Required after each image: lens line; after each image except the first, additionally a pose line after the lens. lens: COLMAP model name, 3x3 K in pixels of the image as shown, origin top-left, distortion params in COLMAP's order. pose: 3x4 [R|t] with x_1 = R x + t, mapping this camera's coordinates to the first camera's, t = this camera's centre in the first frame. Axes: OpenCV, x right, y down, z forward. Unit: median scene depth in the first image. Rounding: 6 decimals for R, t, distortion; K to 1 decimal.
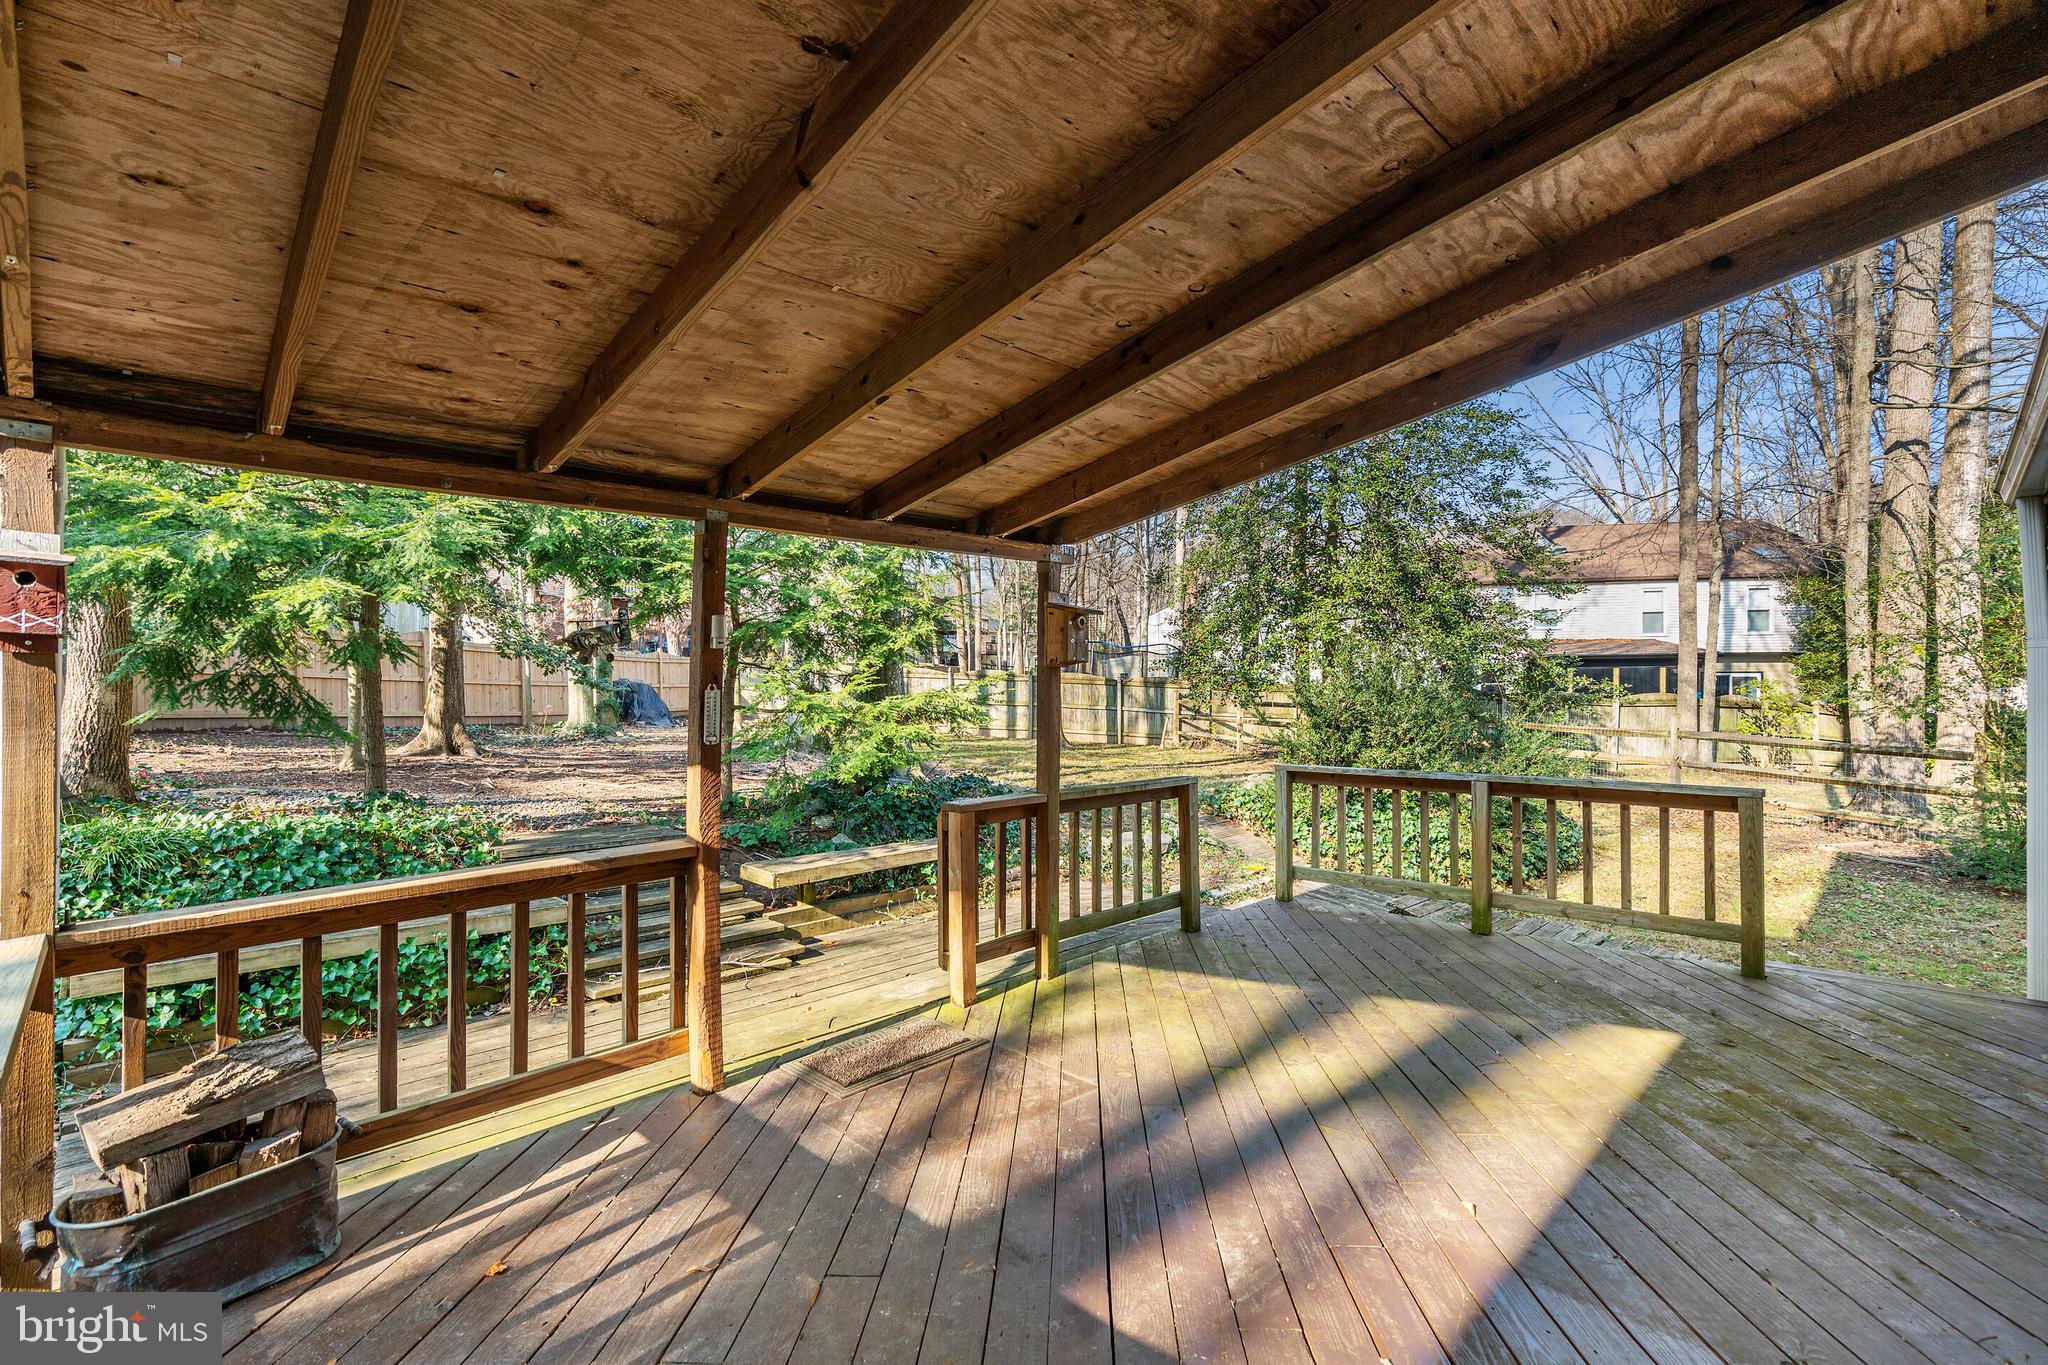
lens RADIAL K [[978.6, 0, 1024.0], [0, 978.6, 682.5], [0, 0, 1]] dist [-0.002627, 0.000638]
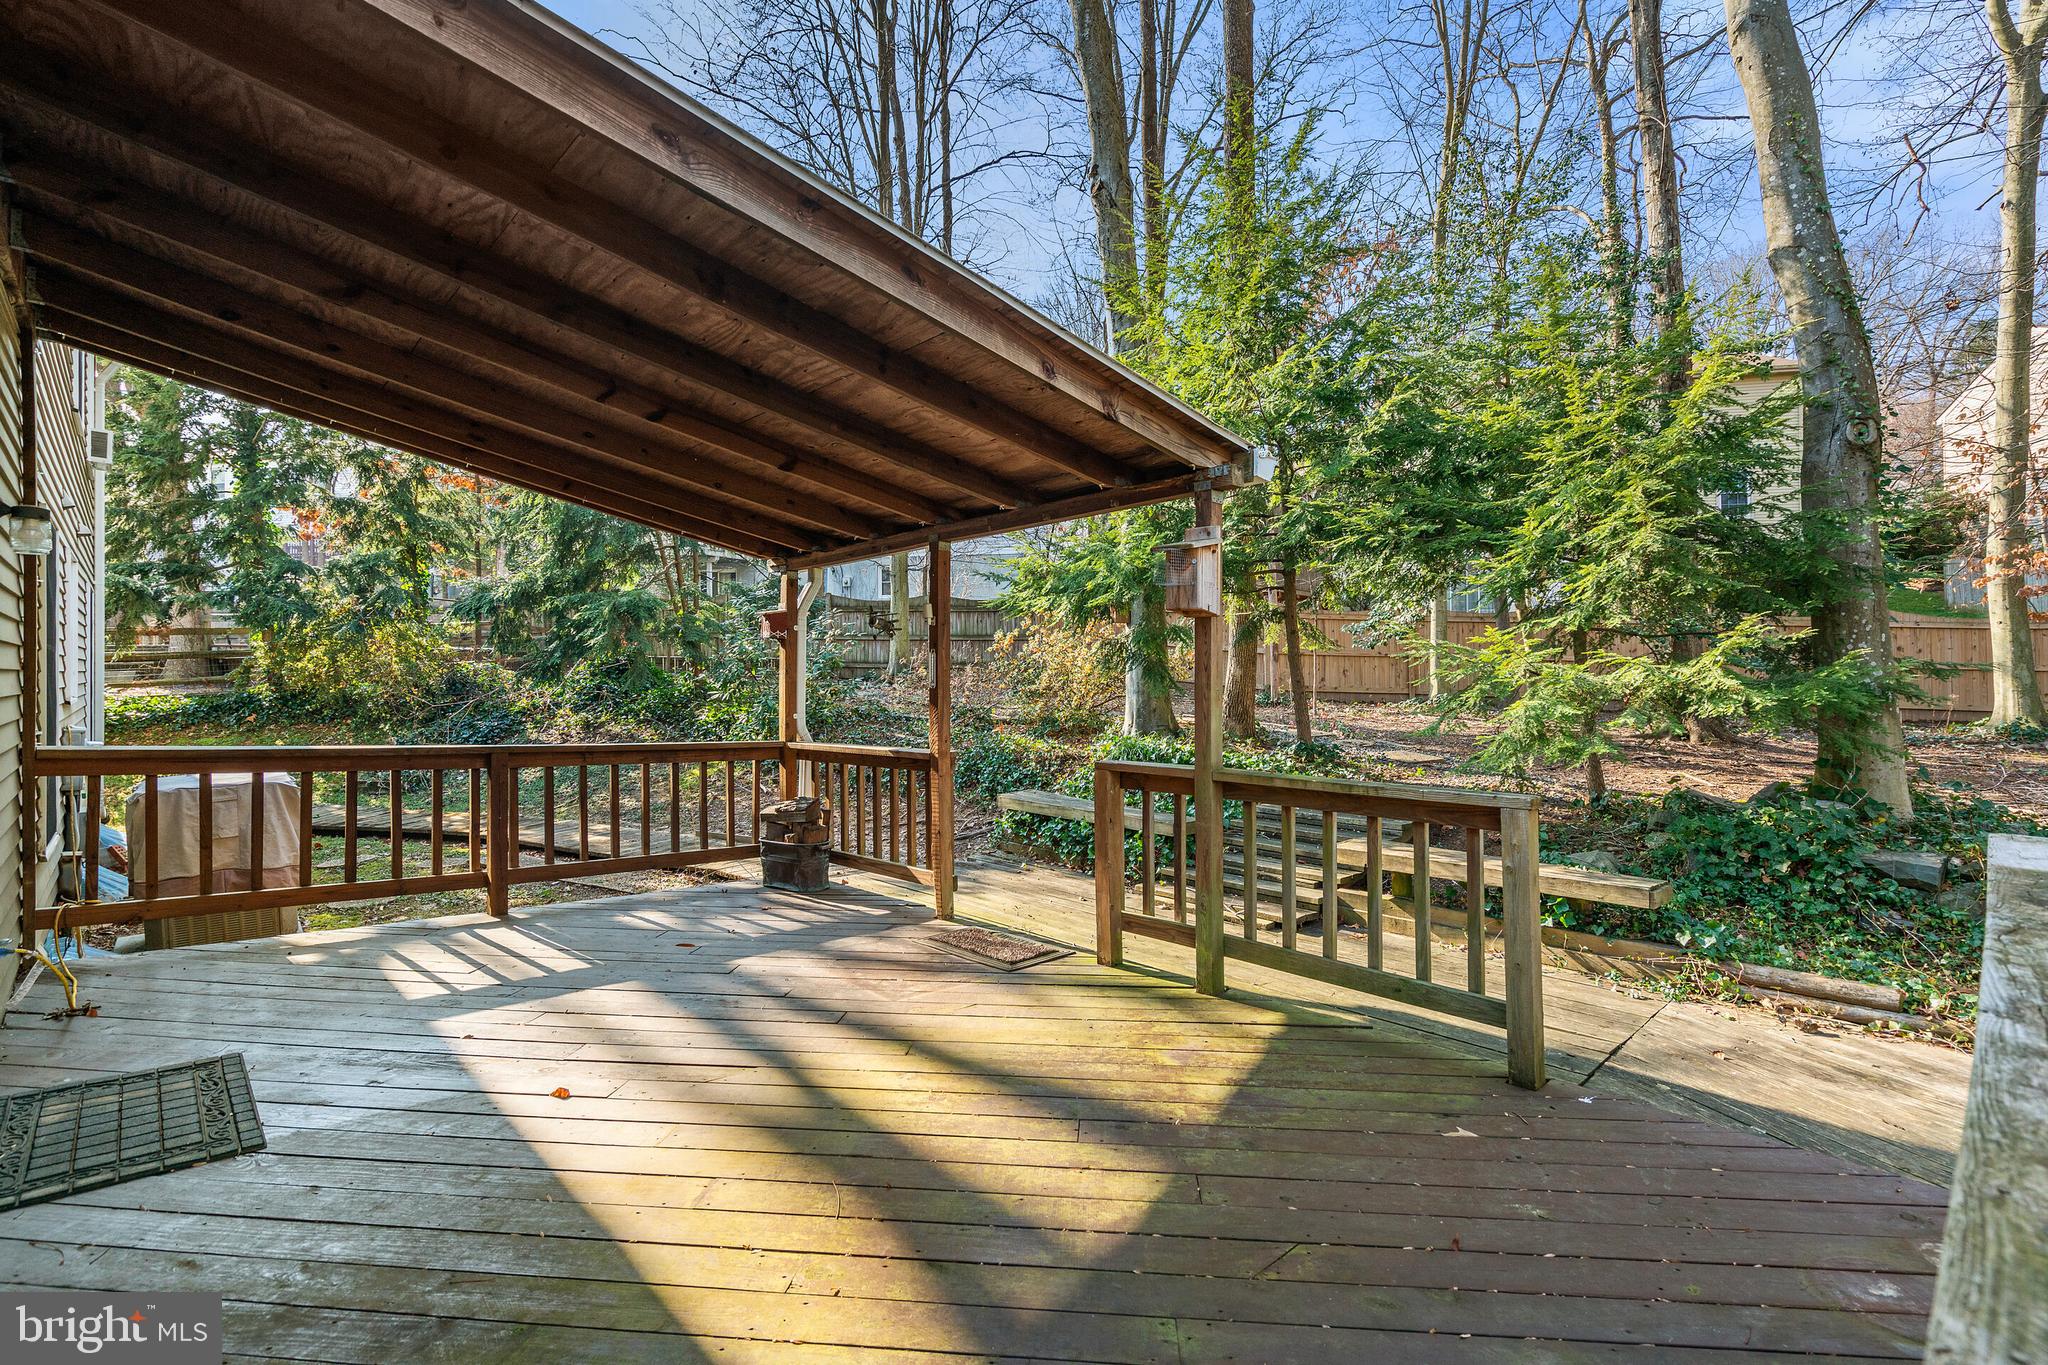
lens RADIAL K [[921.9, 0, 1024.0], [0, 921.9, 682.5], [0, 0, 1]] dist [-0.000696, -0.000556]
pose [[-0.062479, -0.007508, -0.998018, 0.801603], [0.006193, 0.999950, -0.007910, 0.039240], [0.998027, -0.006675, -0.062429, 0.859146]]
